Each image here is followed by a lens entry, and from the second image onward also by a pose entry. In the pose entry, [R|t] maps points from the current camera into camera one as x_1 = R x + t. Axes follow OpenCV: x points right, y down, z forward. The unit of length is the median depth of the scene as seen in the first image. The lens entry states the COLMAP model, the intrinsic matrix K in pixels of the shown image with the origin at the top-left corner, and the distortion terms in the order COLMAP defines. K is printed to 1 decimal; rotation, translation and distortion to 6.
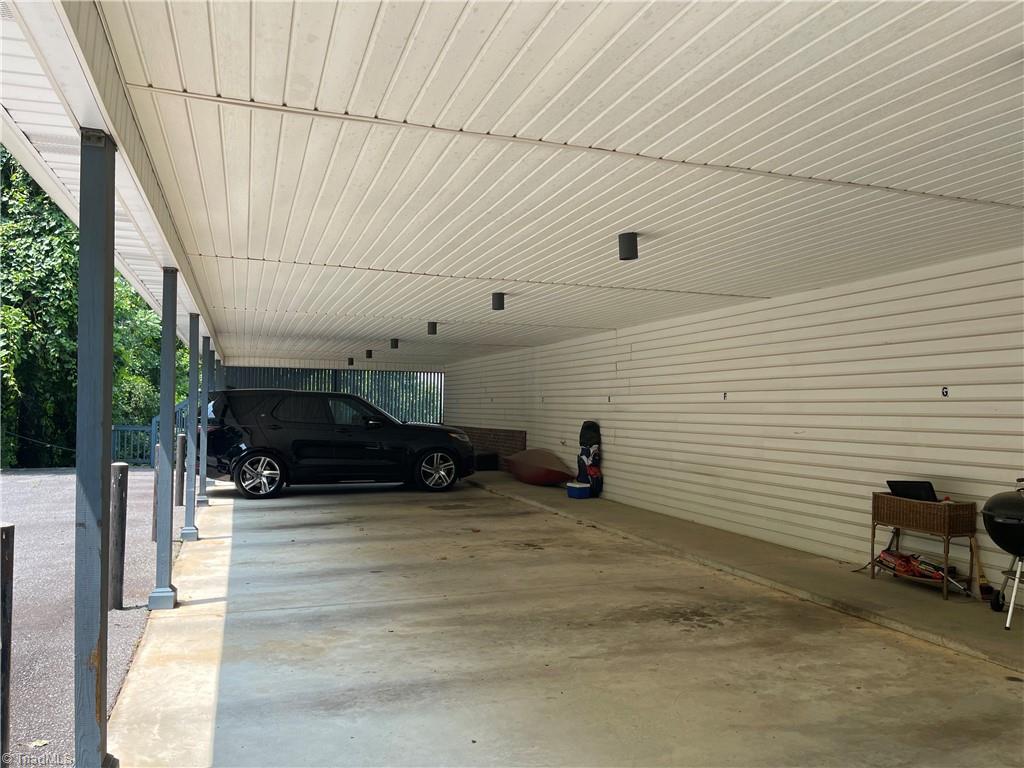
lens RADIAL K [[776.6, 0, 511.3], [0, 776.6, 385.5], [0, 0, 1]] dist [-0.001750, -0.000315]
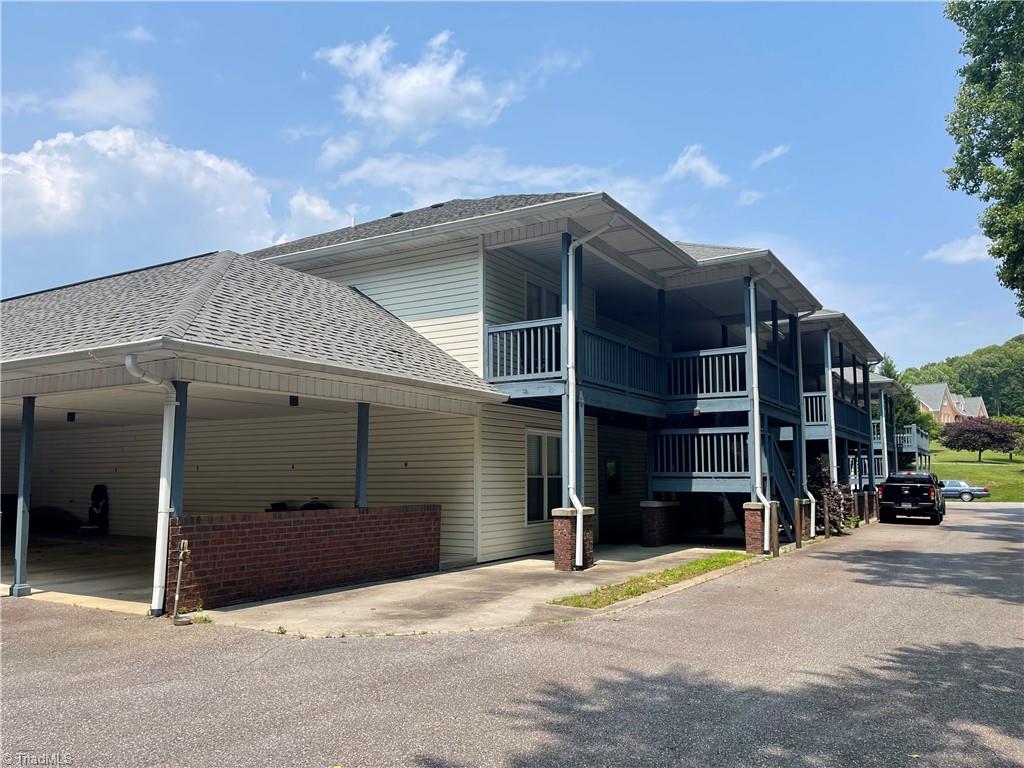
lens RADIAL K [[776.6, 0, 511.5], [0, 776.6, 385.4], [0, 0, 1]] dist [-0.001750, -0.000315]
pose [[0.766324, 0.056432, 0.639971, -0.267818], [-0.002151, 0.996354, -0.085283, -0.020490], [-0.642450, 0.063978, 0.763652, -0.700492]]
